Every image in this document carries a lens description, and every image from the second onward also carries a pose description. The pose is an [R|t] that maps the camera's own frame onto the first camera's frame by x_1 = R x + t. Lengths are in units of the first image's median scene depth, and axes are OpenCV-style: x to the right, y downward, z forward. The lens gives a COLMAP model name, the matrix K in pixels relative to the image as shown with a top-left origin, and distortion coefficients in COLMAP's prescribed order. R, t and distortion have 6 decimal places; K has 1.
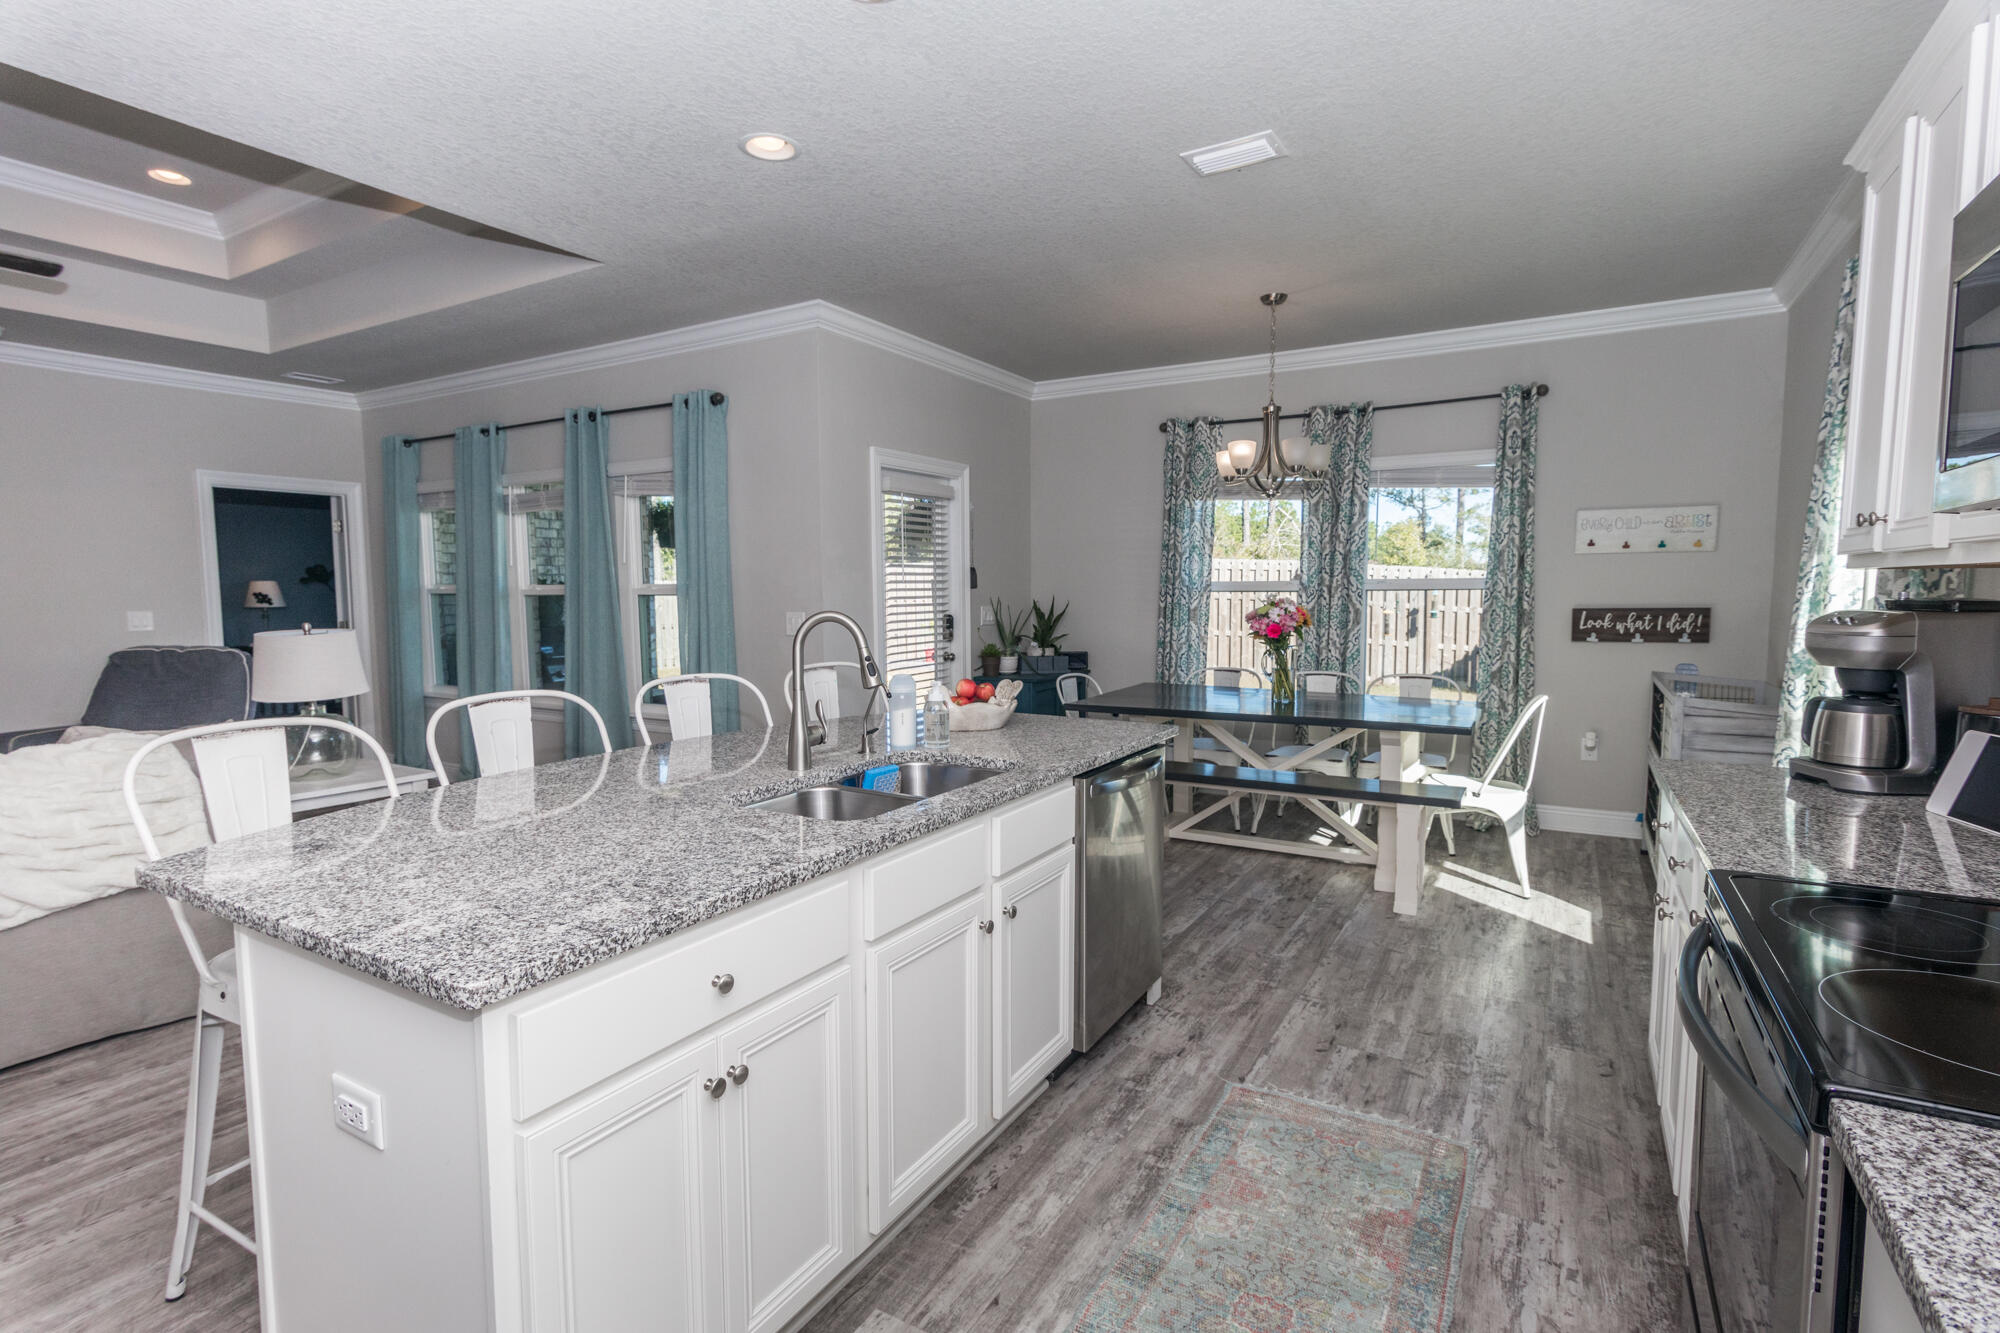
lens RADIAL K [[960.3, 0, 992.2], [0, 960.3, 668.1], [0, 0, 1]] dist [0.003674, -0.001307]
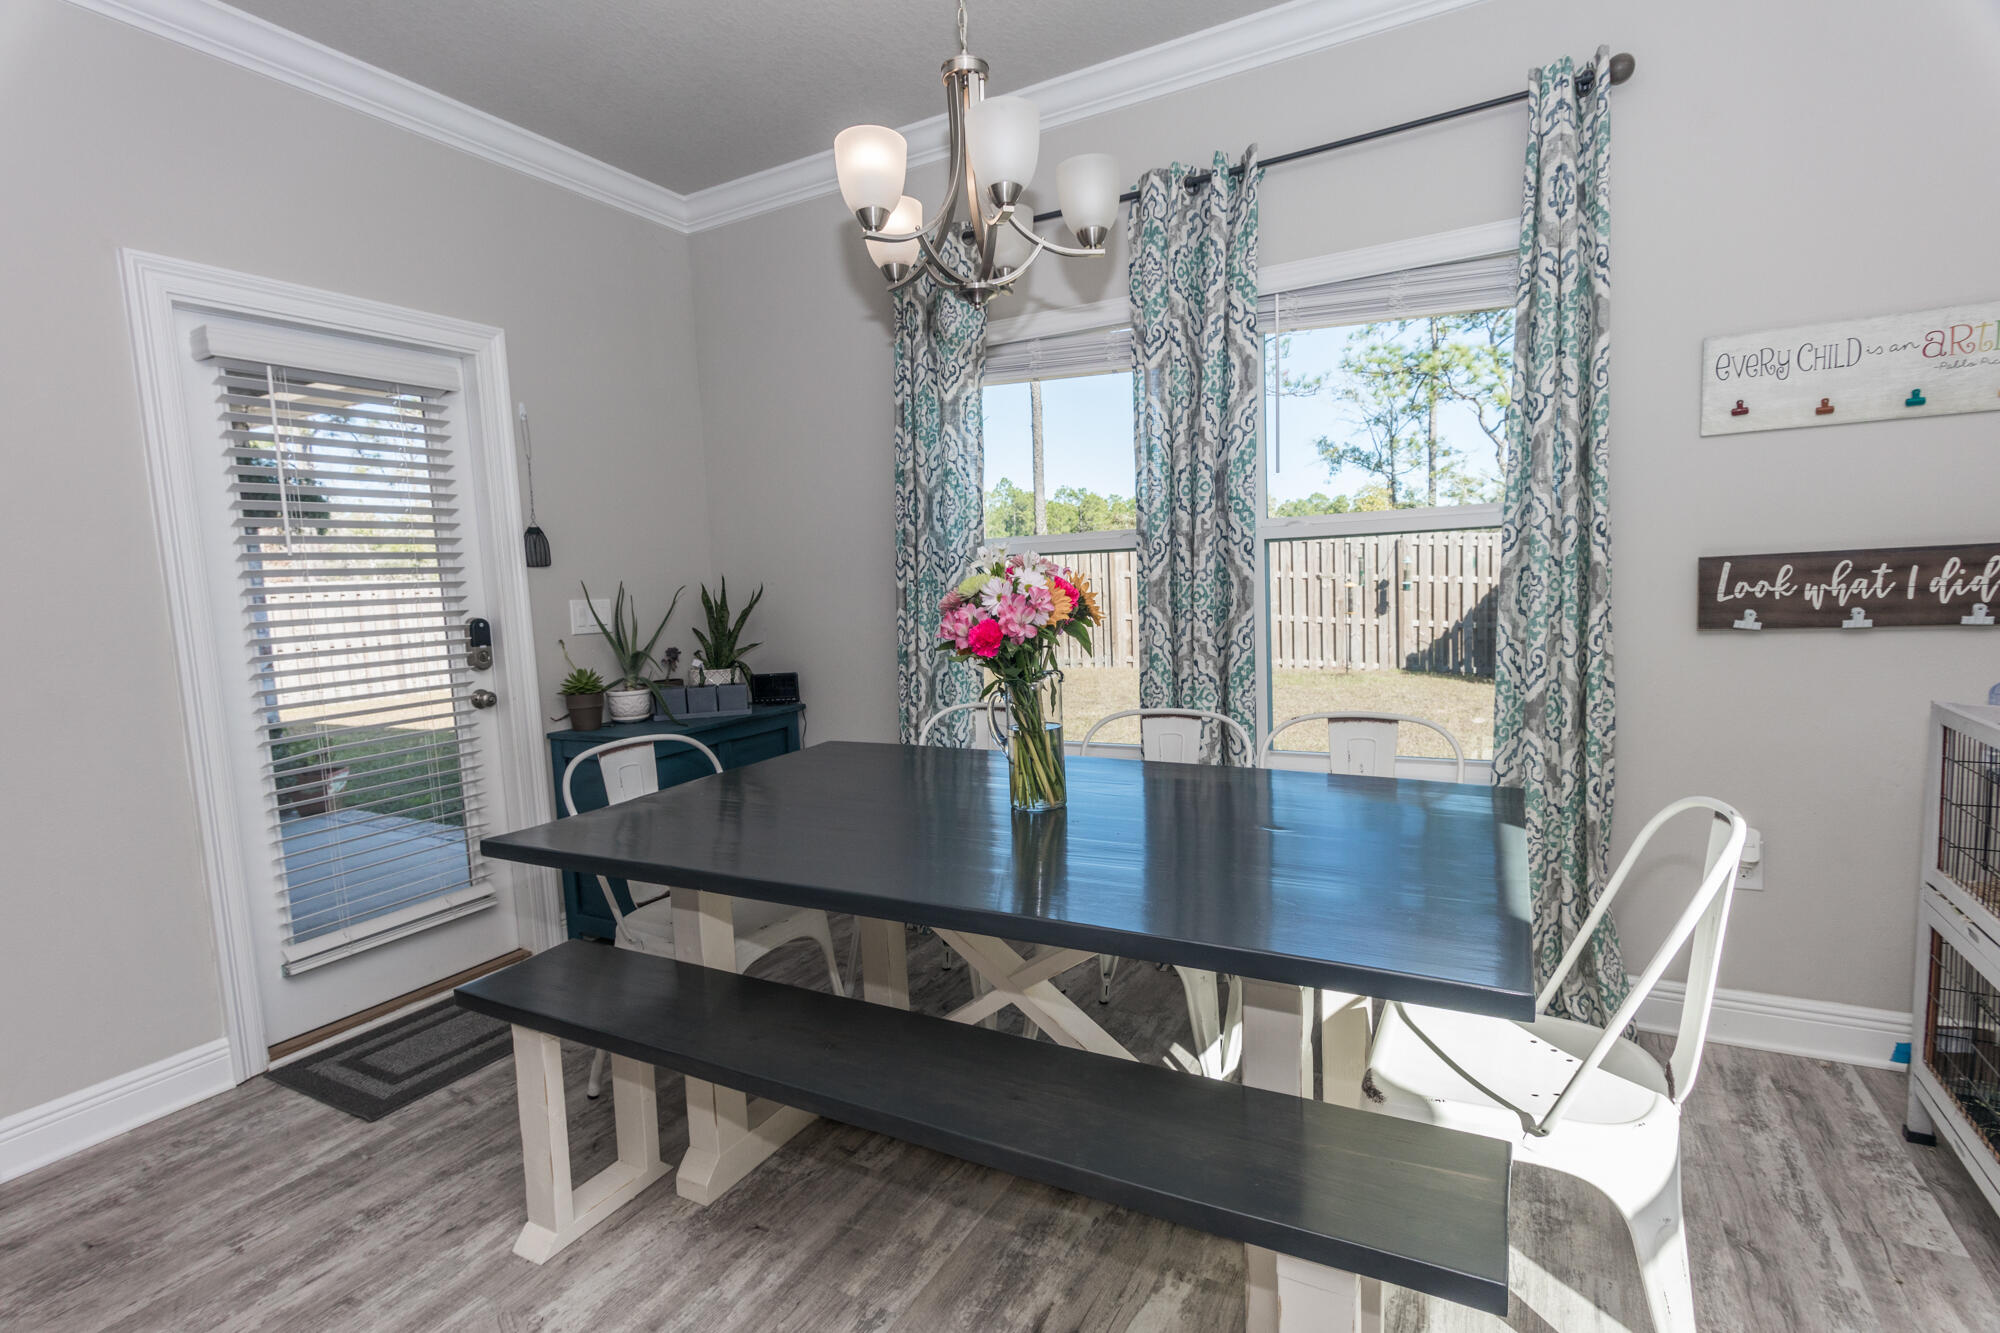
lens RADIAL K [[960.3, 0, 992.2], [0, 960.3, 668.1], [0, 0, 1]] dist [0.003674, -0.001307]
pose [[0.999036, -0.039212, 0.019755, 0.259205], [0.038974, 0.999165, 0.012273, -0.028397], [-0.020219, -0.011491, 0.999730, 0.551456]]
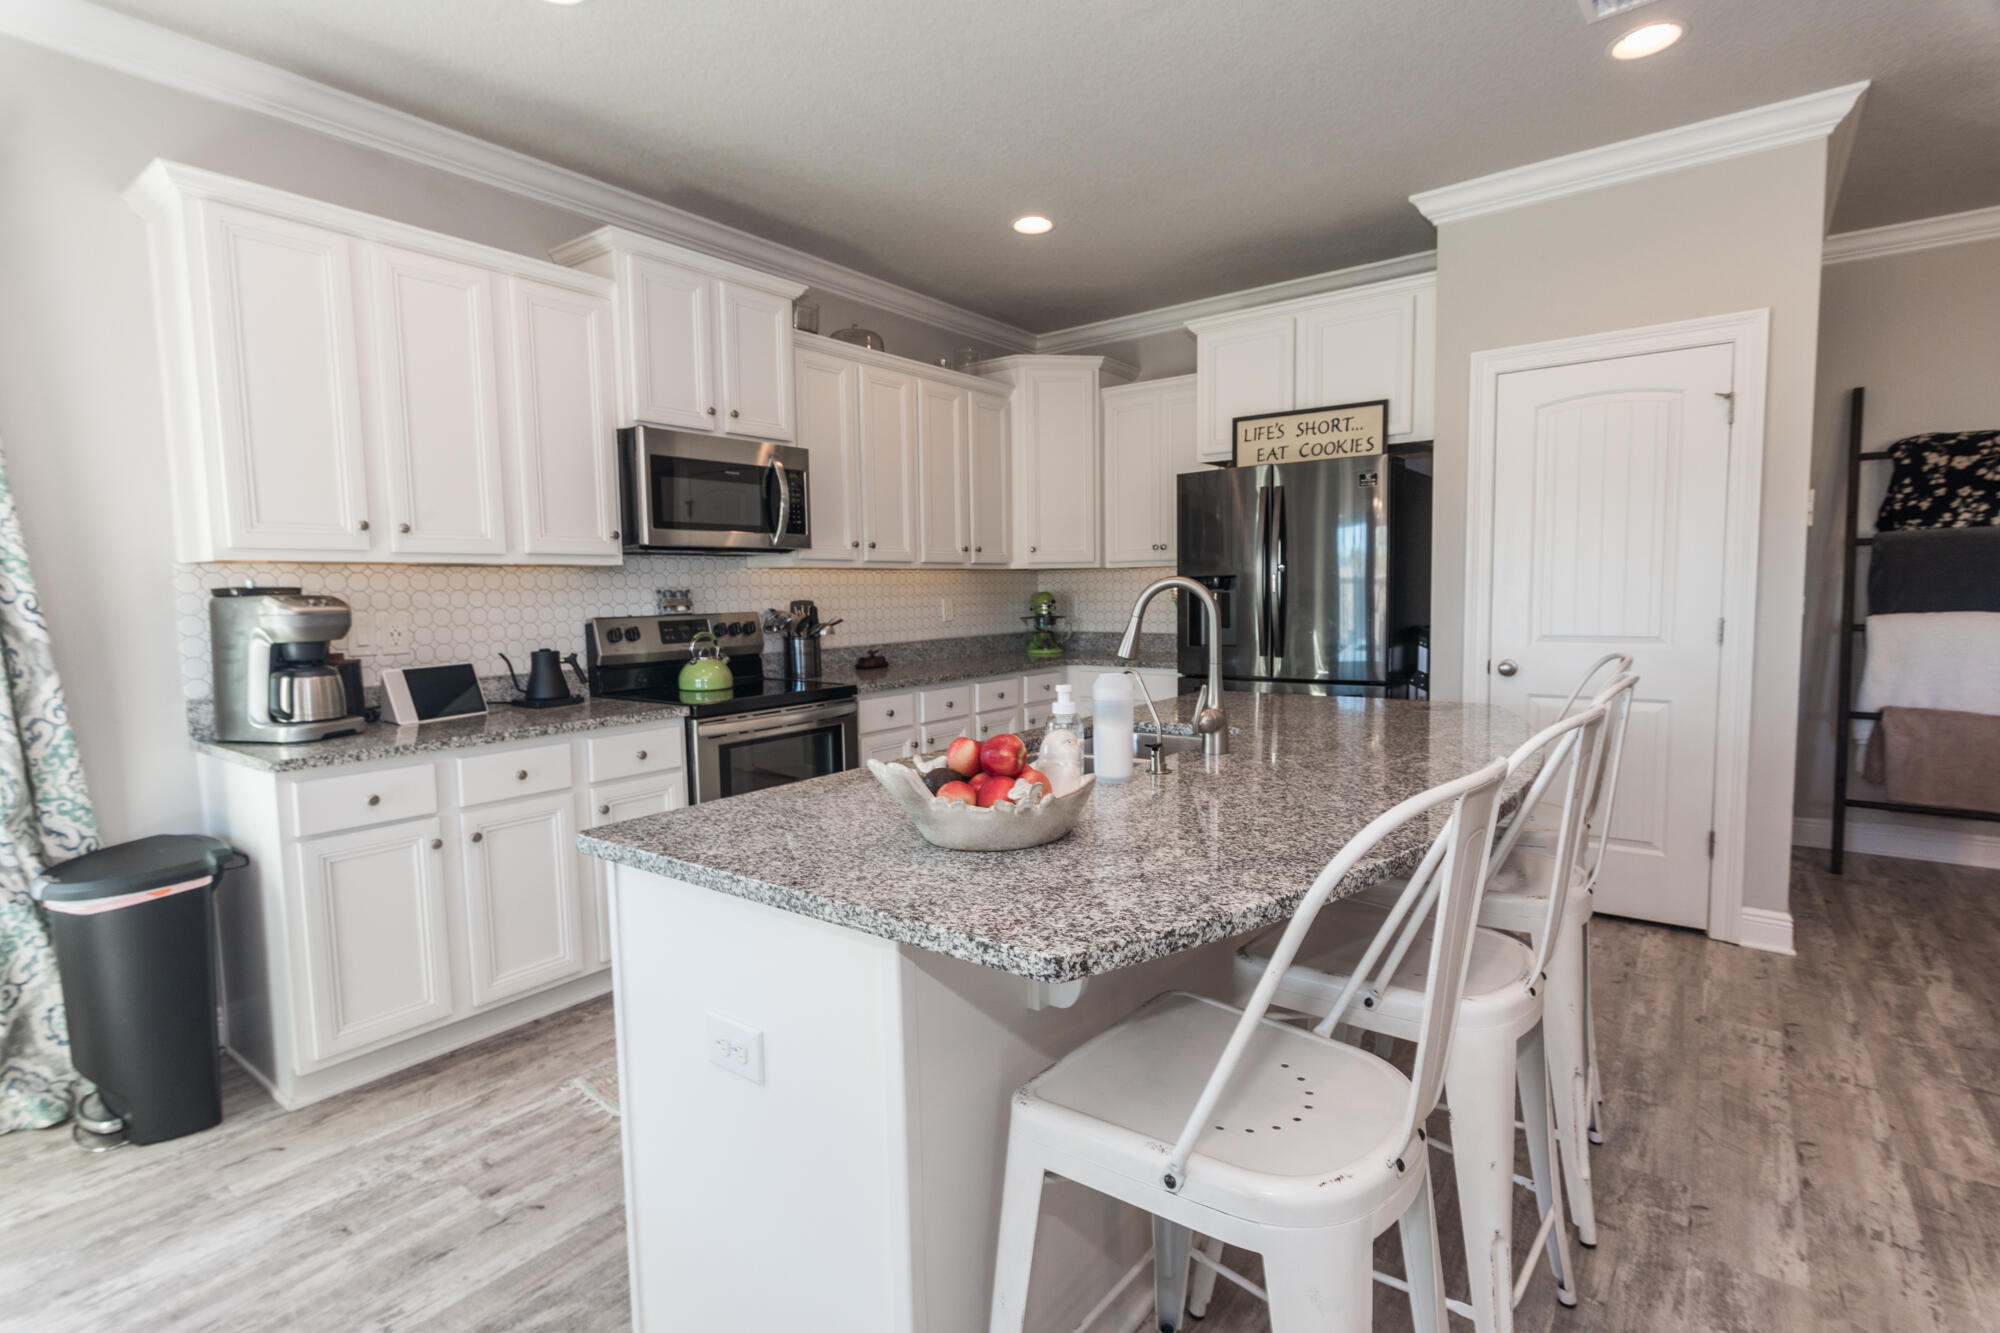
lens RADIAL K [[957.3, 0, 992.2], [0, 957.3, 669.4], [0, 0, 1]] dist [0.006532, -0.001480]
pose [[-0.993098, 0.012174, 0.116656, -0.044816], [0.031602, 0.985589, 0.166180, -0.057481], [-0.112952, 0.168720, -0.979171, 0.863420]]
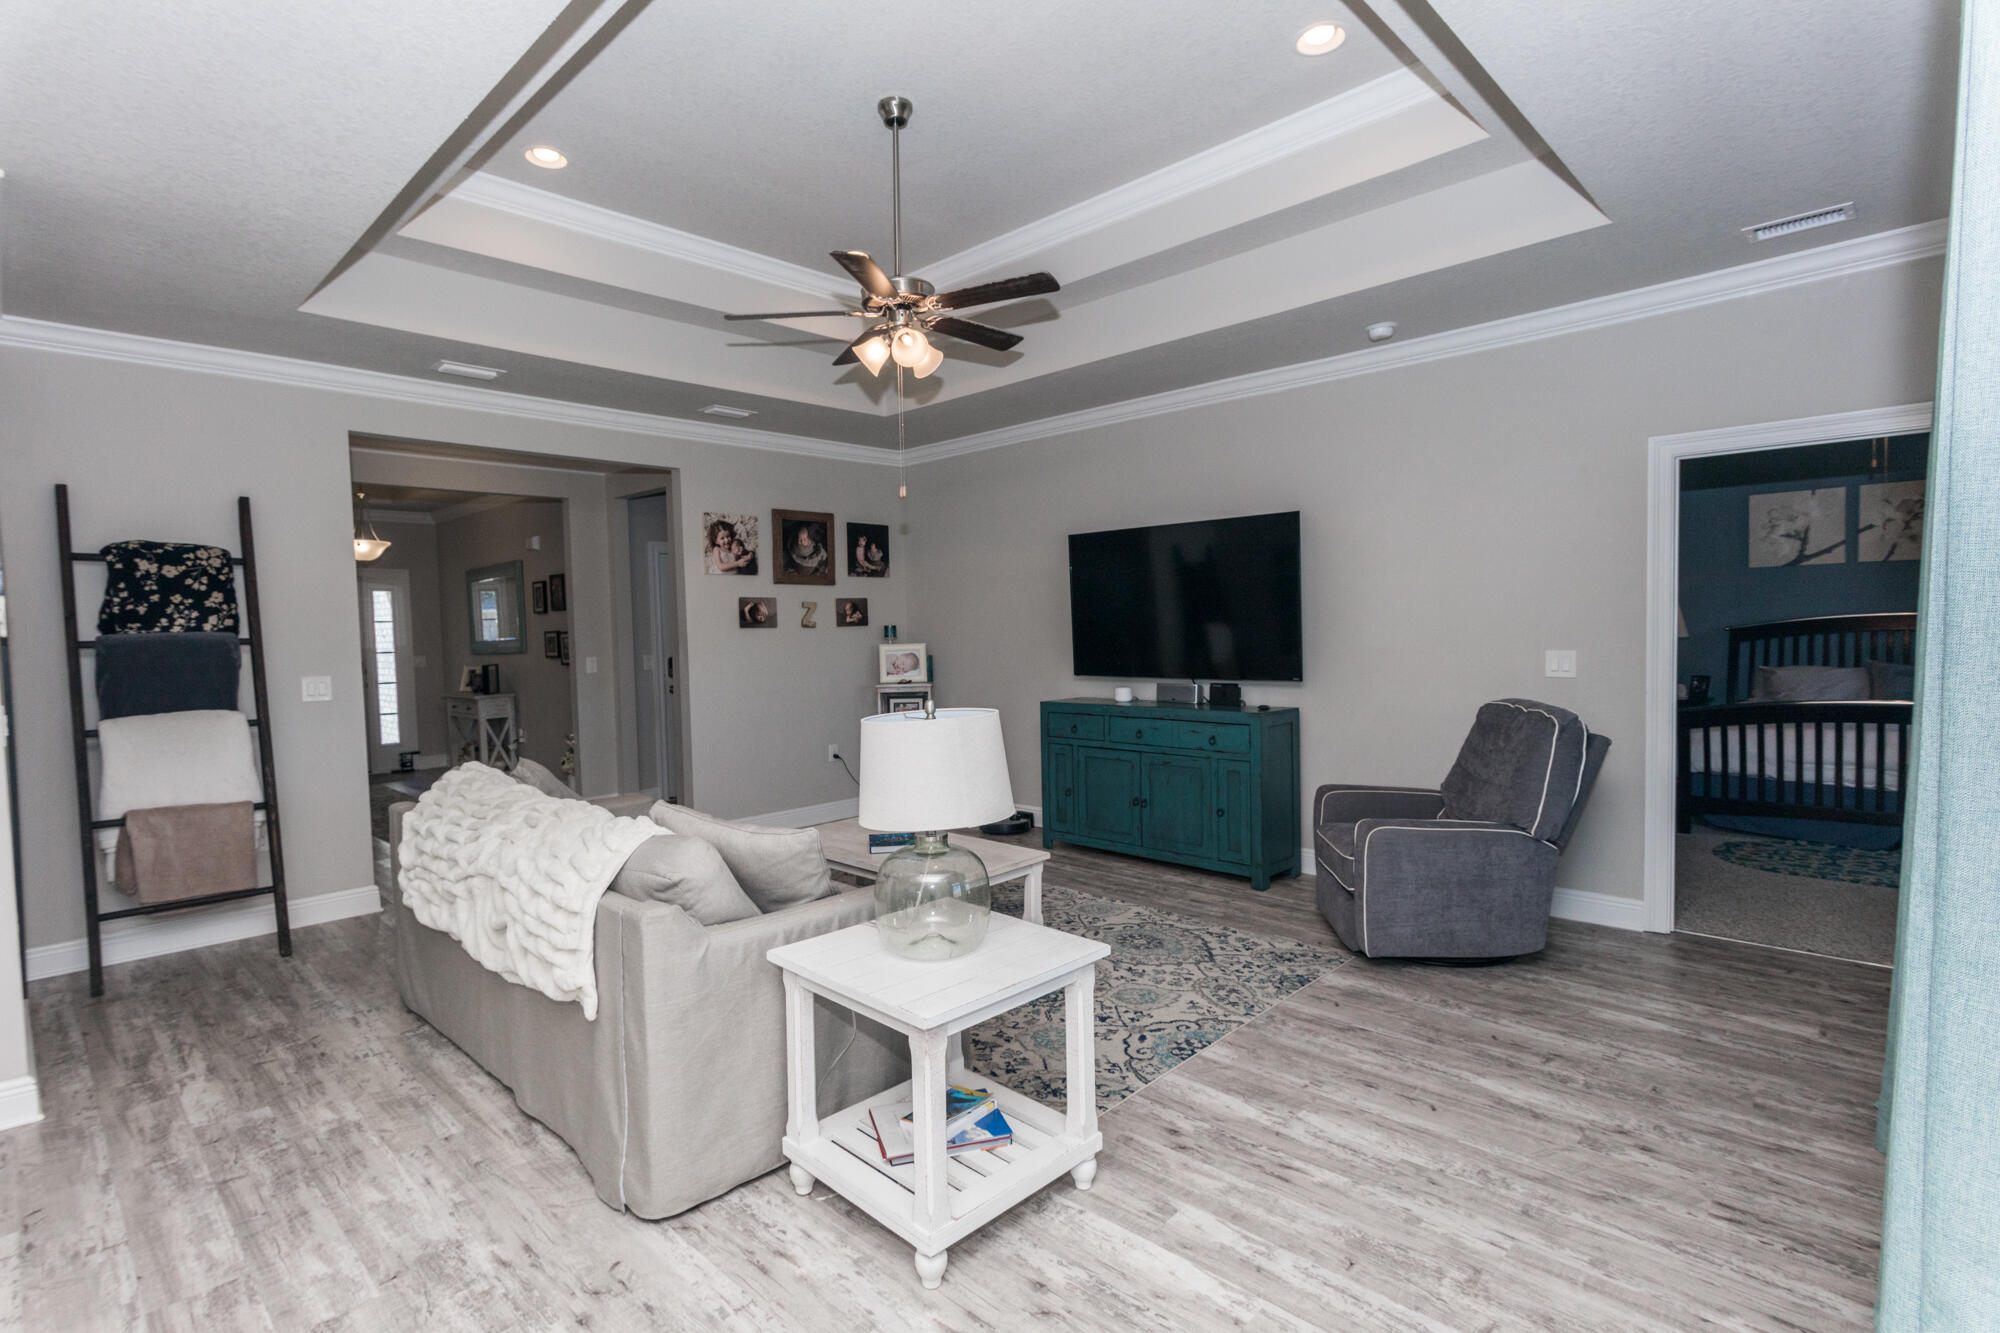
lens RADIAL K [[960.3, 0, 992.2], [0, 960.3, 668.1], [0, 0, 1]] dist [0.003674, -0.001307]
pose [[-0.228576, 0.053927, -0.972031, -0.087495], [-0.056951, 0.996014, 0.068650, -0.082229], [0.971859, 0.071050, -0.224594, 0.862026]]
